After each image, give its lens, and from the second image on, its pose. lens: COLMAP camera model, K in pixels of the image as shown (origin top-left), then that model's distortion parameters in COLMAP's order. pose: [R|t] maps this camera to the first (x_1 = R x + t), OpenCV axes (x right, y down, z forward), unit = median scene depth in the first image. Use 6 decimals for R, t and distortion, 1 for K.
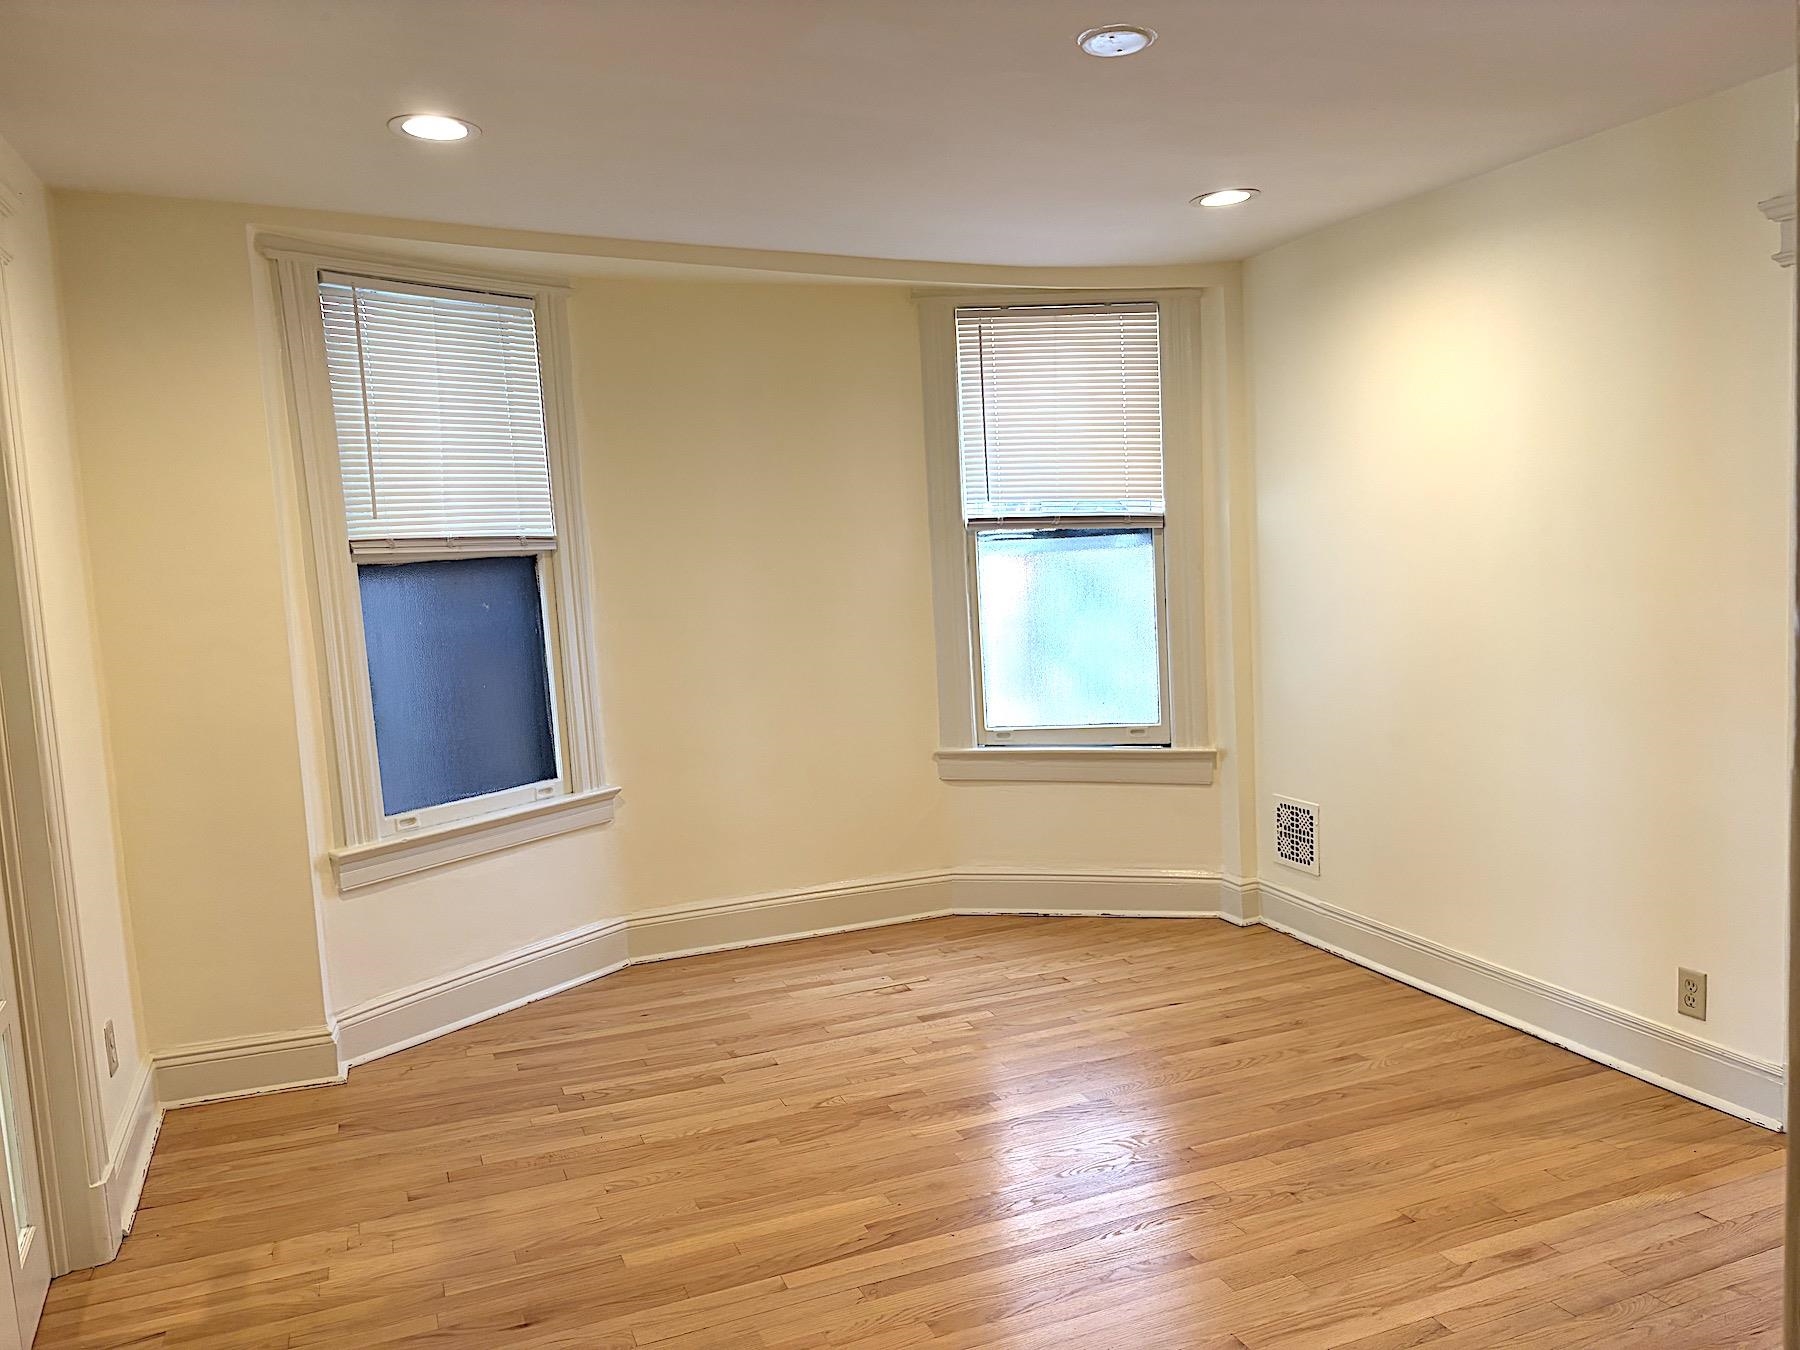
lens RADIAL K [[1362.4, 0, 921.2], [0, 1362.4, 677.4], [0, 0, 1]] dist [0.042719, -0.052002]
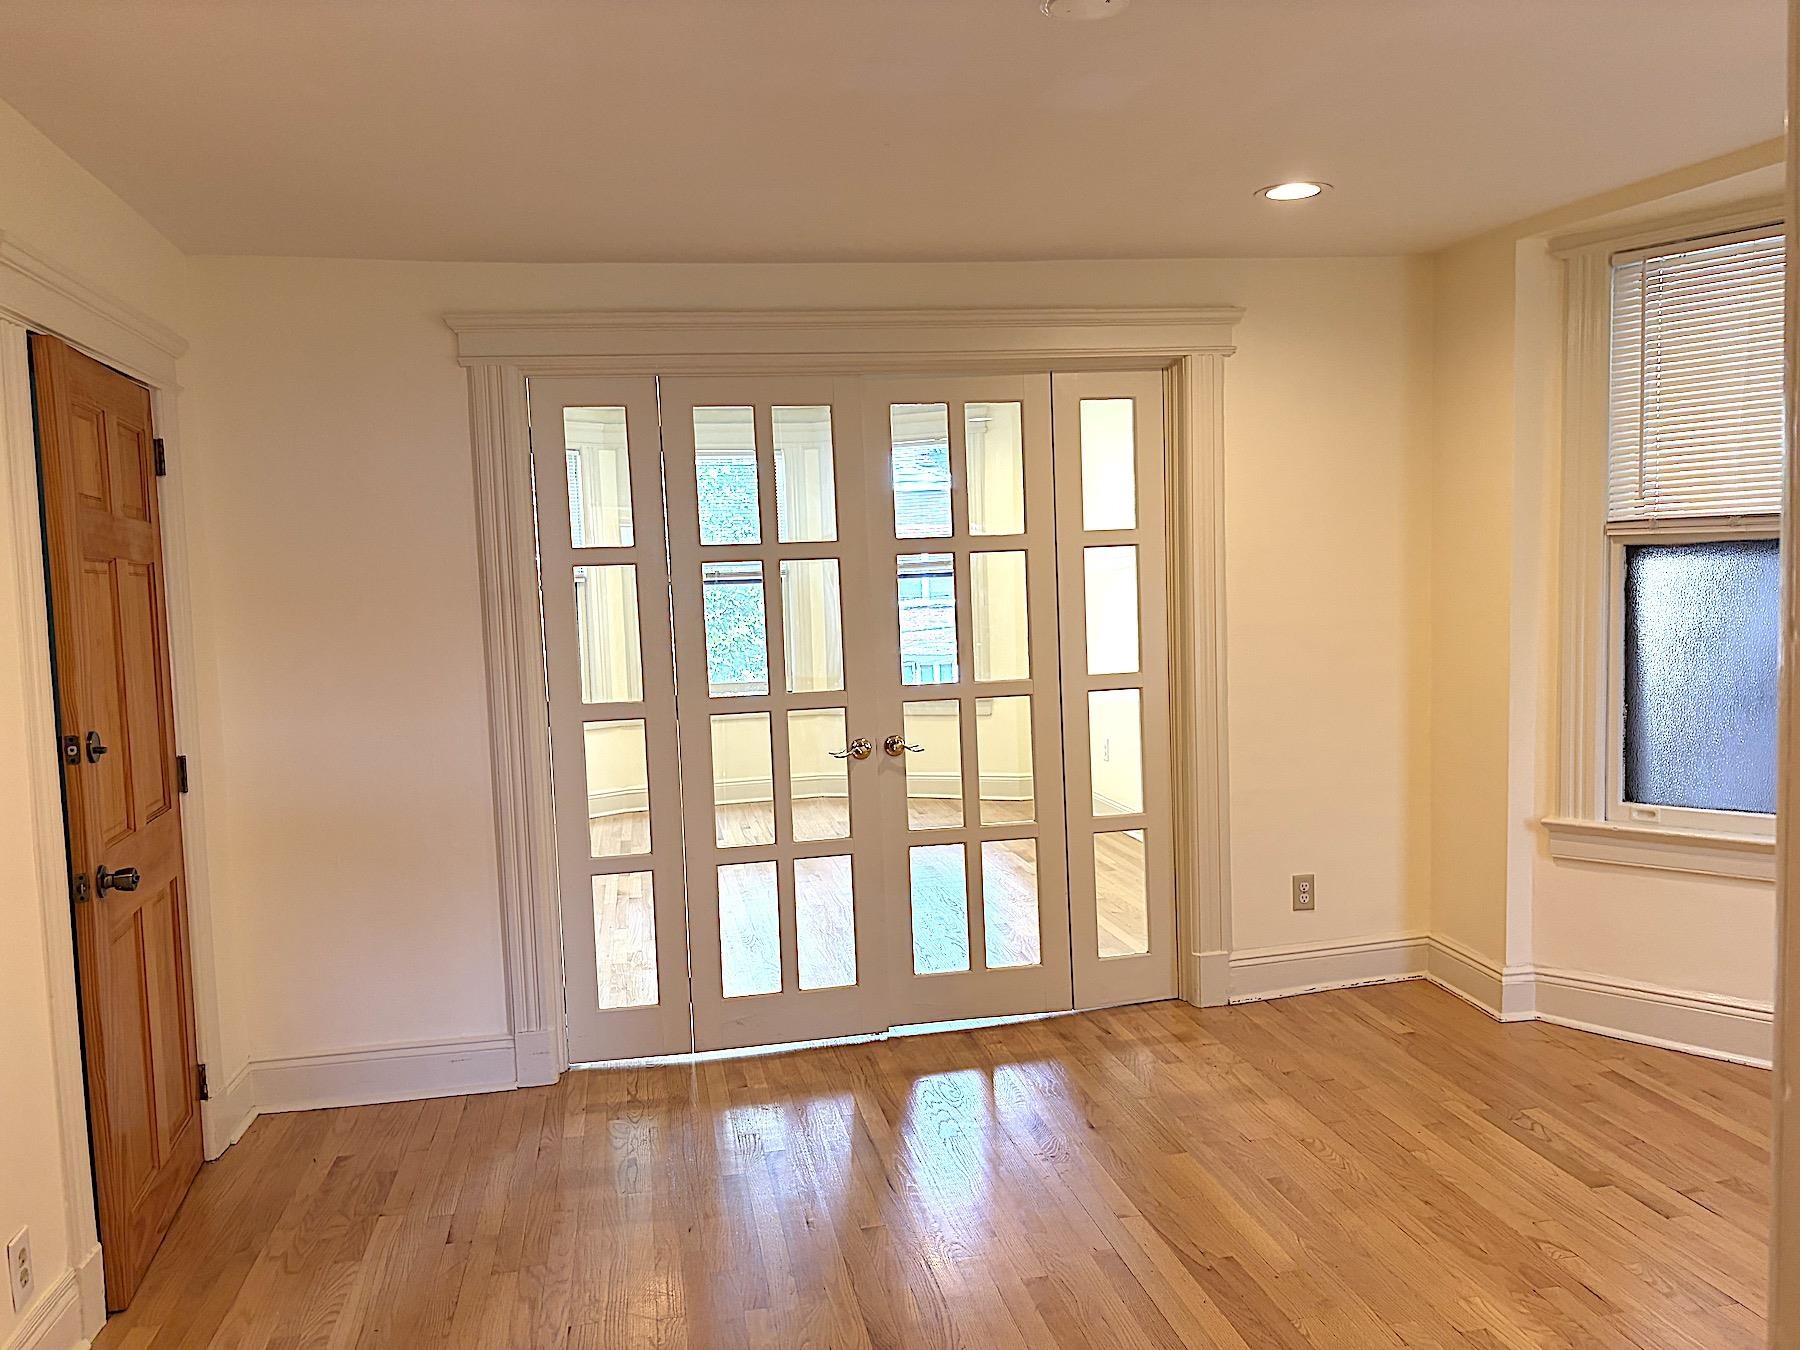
lens RADIAL K [[1362.4, 0, 921.2], [0, 1362.4, 677.4], [0, 0, 1]] dist [0.042719, -0.052002]
pose [[-0.175948, 0.123583, -0.976611, 0.686281], [-0.060230, 0.988878, 0.135987, -0.095525], [0.982555, 0.082748, -0.166547, 0.698139]]
